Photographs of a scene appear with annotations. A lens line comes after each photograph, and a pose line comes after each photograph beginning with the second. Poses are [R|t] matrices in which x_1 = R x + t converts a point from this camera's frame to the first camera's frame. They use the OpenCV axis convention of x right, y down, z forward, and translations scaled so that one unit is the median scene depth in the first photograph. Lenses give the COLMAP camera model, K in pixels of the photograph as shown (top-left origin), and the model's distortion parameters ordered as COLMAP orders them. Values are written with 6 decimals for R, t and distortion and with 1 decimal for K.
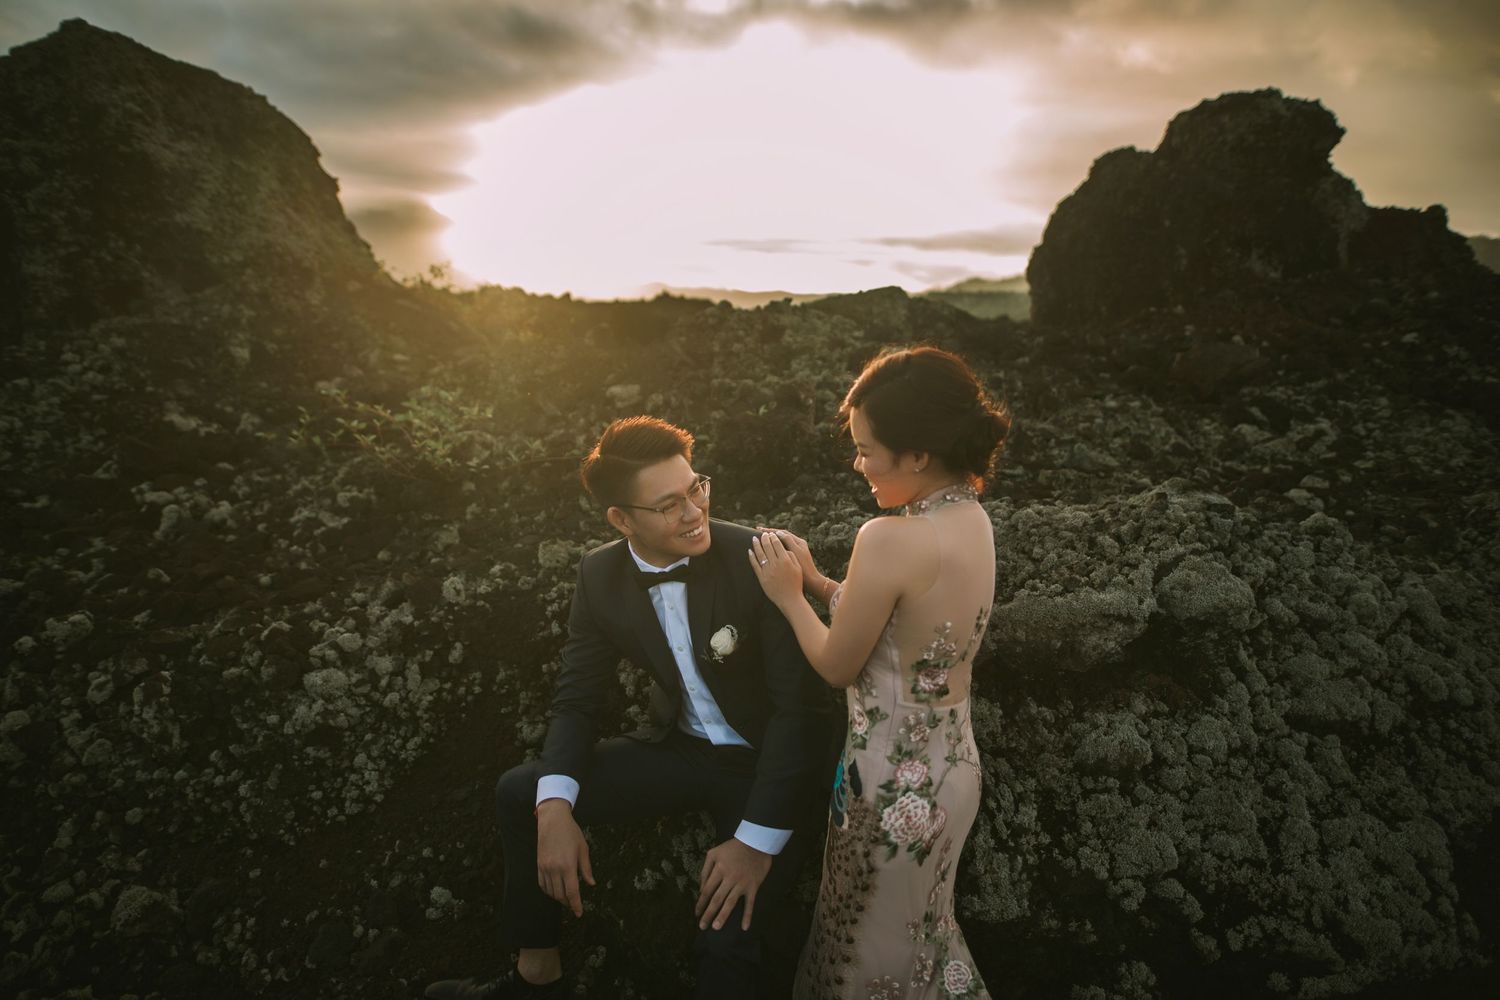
lens RADIAL K [[855.3, 0, 745.7], [0, 855.3, 500.8], [0, 0, 1]] dist [-0.025593, 0.005098]
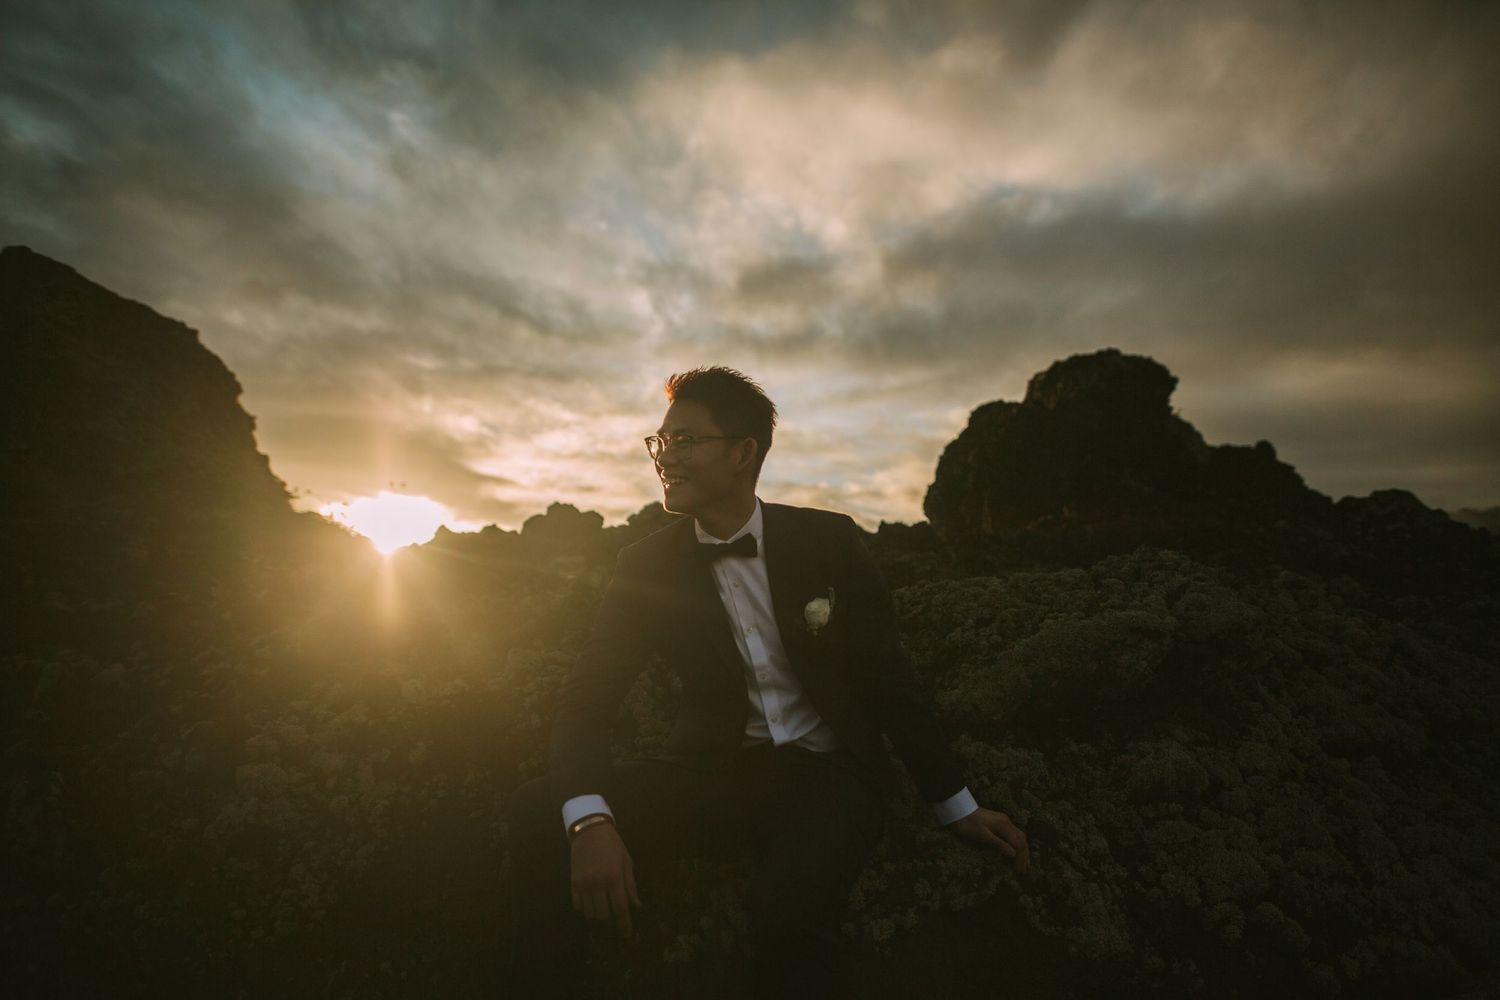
lens RADIAL K [[855.3, 0, 745.7], [0, 855.3, 500.8], [0, 0, 1]] dist [-0.025593, 0.005098]
pose [[0.991646, -0.007960, 0.128746, -0.132282], [0.049593, 0.944906, -0.323564, 0.259549], [-0.119077, 0.327246, 0.937406, 0.074157]]
